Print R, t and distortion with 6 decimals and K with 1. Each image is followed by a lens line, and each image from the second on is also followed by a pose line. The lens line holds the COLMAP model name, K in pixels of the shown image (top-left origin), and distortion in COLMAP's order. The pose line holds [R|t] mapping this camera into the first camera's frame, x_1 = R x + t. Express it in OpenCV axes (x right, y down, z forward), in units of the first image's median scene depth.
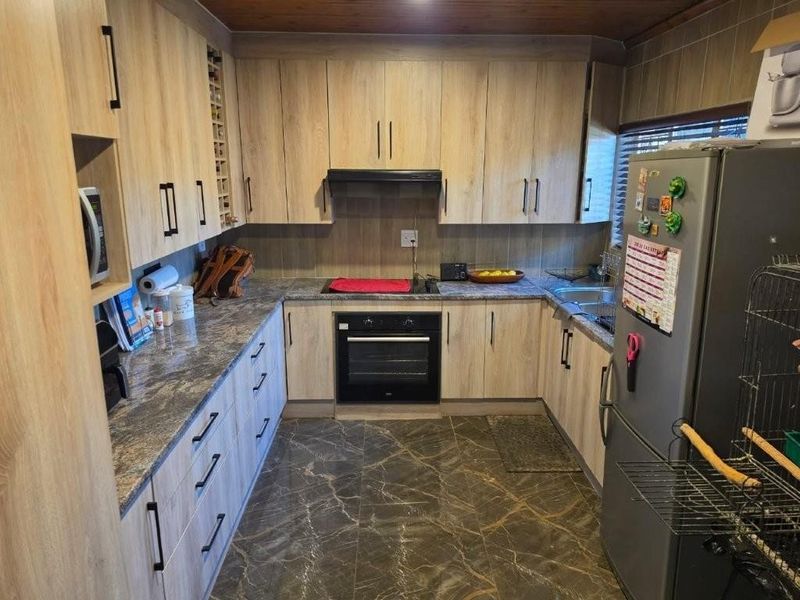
lens RADIAL K [[566.3, 0, 407.4], [0, 566.3, 297.7], [0, 0, 1]] dist [0.108213, -0.150037]
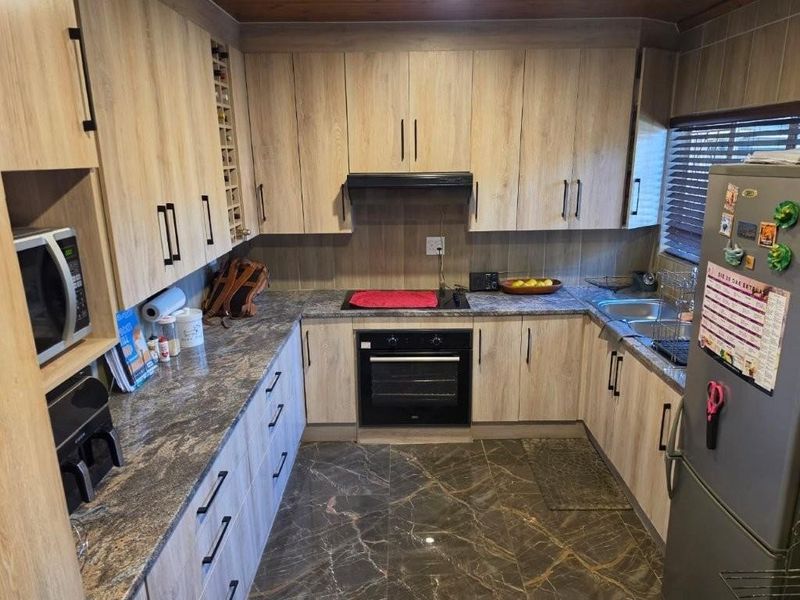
lens RADIAL K [[559.9, 0, 405.4], [0, 559.9, 301.5], [0, 0, 1]] dist [0.089604, -0.110790]
pose [[0.999438, -0.007536, -0.032663, -0.018429], [0.008761, 0.999257, 0.037526, -0.054760], [0.032356, -0.037791, 0.998762, 0.098404]]
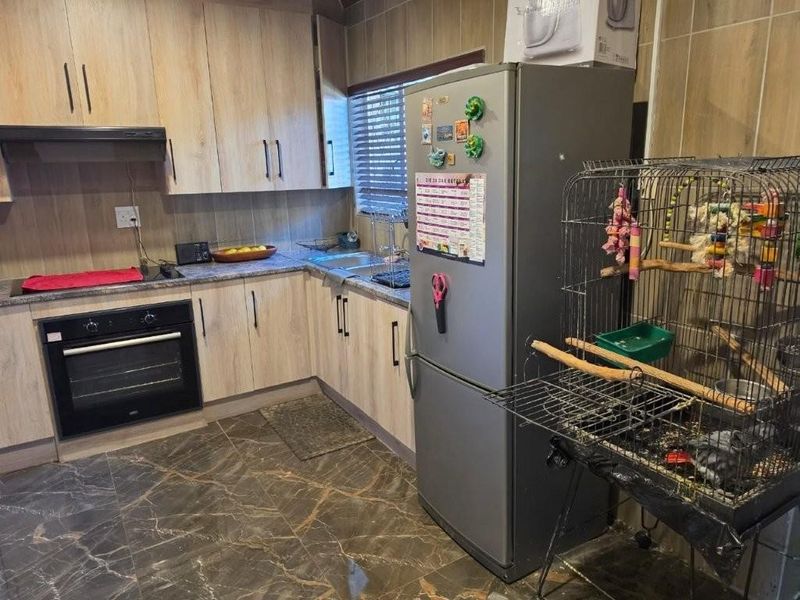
lens RADIAL K [[559.9, 0, 405.4], [0, 559.9, 301.5], [0, 0, 1]] dist [0.089604, -0.110790]
pose [[0.864868, -0.141737, 0.481575, -0.068755], [0.138582, 0.989446, 0.042331, 0.037613], [-0.482493, 0.030127, 0.875382, 0.125112]]
